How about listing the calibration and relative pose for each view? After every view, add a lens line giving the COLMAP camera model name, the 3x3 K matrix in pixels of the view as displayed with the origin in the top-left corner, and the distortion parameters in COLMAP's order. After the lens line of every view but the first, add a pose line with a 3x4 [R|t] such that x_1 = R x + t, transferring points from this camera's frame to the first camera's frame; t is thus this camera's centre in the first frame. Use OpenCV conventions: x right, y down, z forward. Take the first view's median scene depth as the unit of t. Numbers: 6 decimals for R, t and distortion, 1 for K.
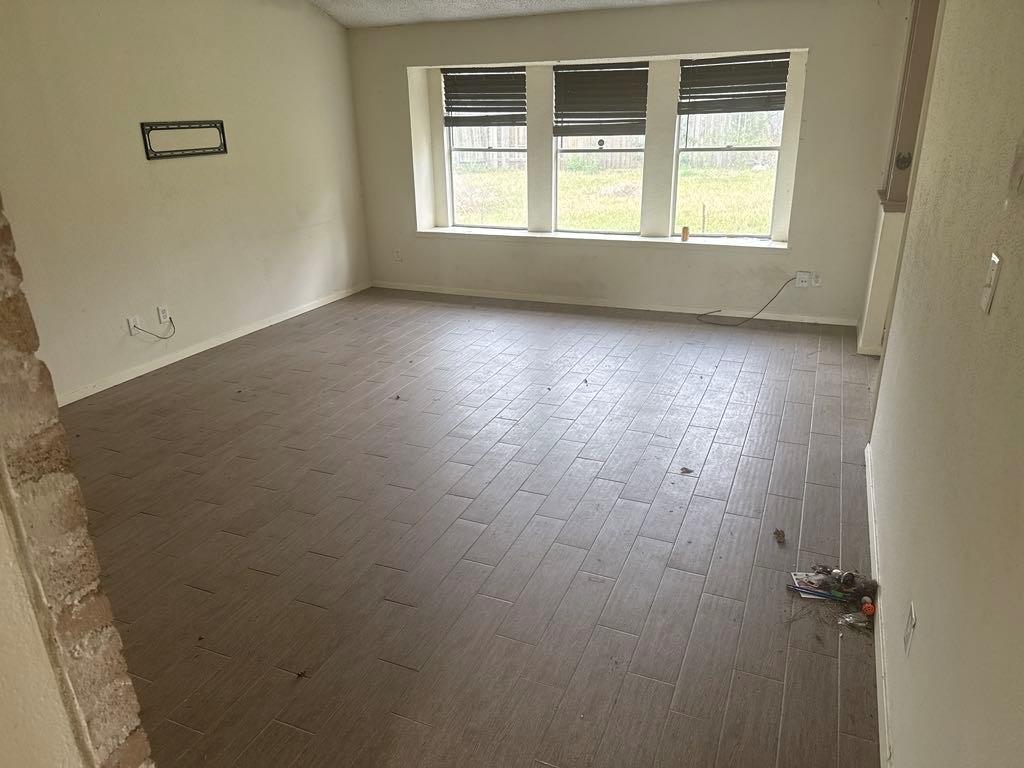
lens RADIAL K [[689.2, 0, 512.0], [0, 689.2, 384.0], [0, 0, 1]] dist [0.007017, 0.002043]
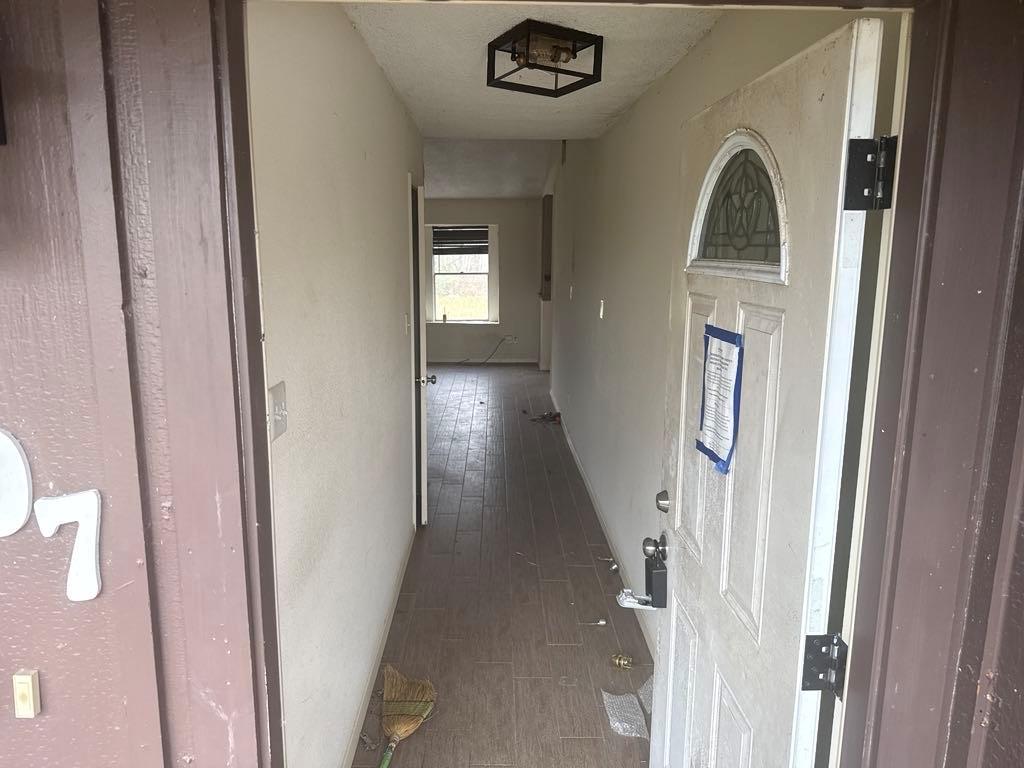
lens RADIAL K [[689.2, 0, 512.0], [0, 689.2, 384.0], [0, 0, 1]] dist [0.007017, 0.002043]
pose [[0.904539, -0.053726, 0.422993, -0.363806], [0.133790, 0.977692, -0.161920, 0.265451], [-0.404858, 0.203056, 0.891549, -0.636549]]
